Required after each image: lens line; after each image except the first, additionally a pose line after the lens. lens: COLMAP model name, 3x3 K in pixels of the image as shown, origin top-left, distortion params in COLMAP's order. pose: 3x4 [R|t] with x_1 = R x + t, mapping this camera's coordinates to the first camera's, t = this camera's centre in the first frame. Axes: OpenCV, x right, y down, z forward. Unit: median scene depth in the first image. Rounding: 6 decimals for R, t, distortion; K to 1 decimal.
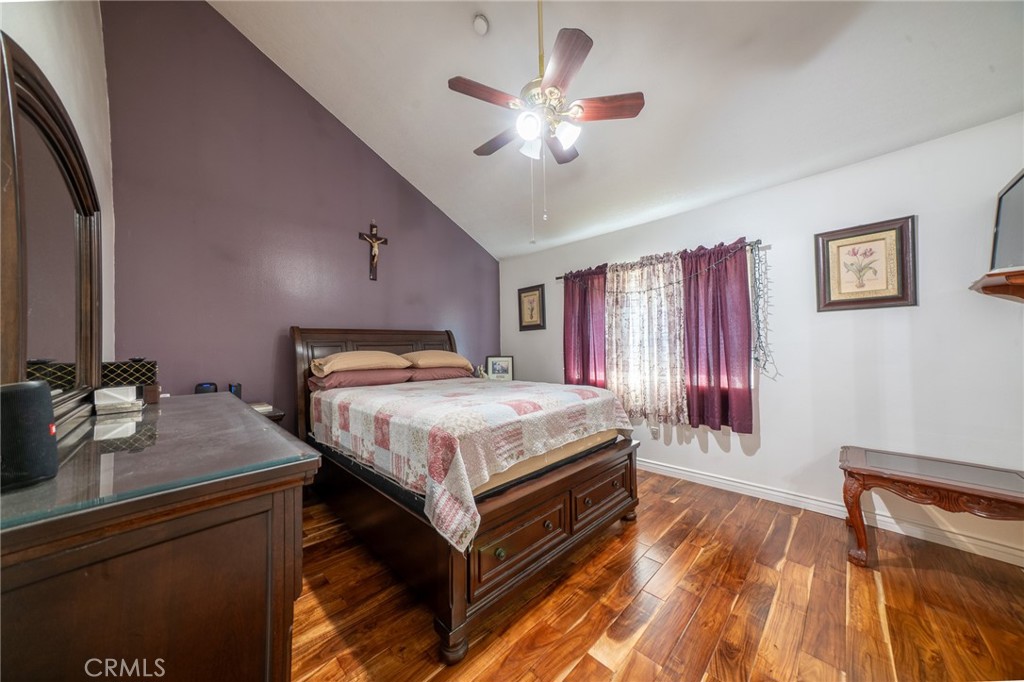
lens RADIAL K [[349.0, 0, 502.4], [0, 349.0, 343.0], [0, 0, 1]] dist [-0.000928, 0.001089]
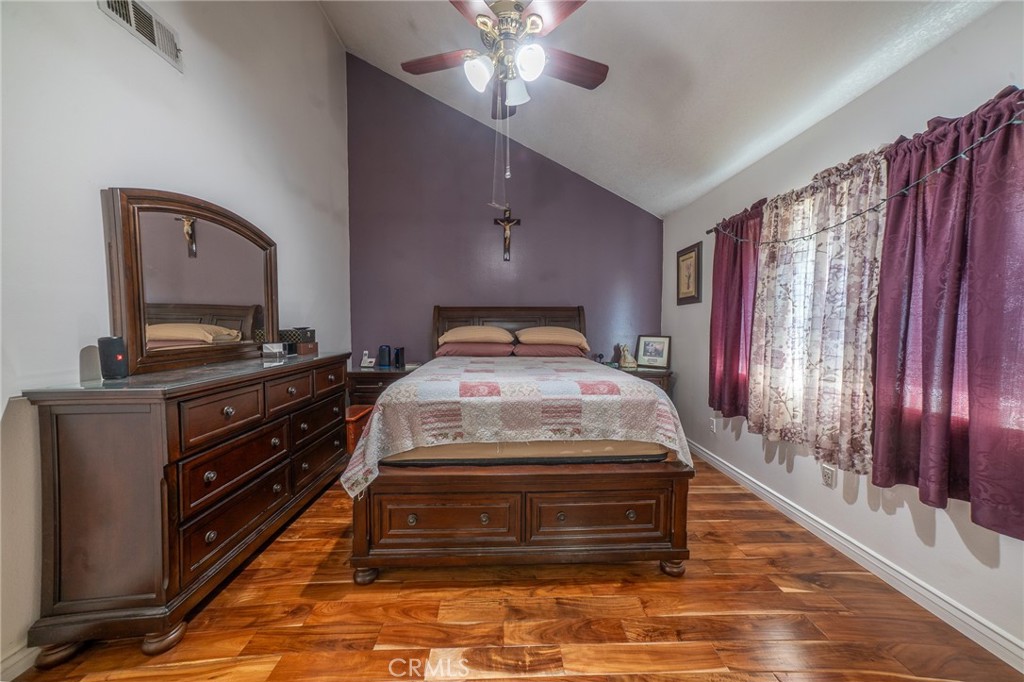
lens RADIAL K [[349.0, 0, 508.5], [0, 349.0, 342.6], [0, 0, 1]] dist [-0.000928, 0.001089]
pose [[0.734517, 0.055805, -0.676292, 0.458083], [-0.007290, 0.997204, 0.074368, -0.008056], [0.678551, -0.049694, 0.732870, 0.225995]]
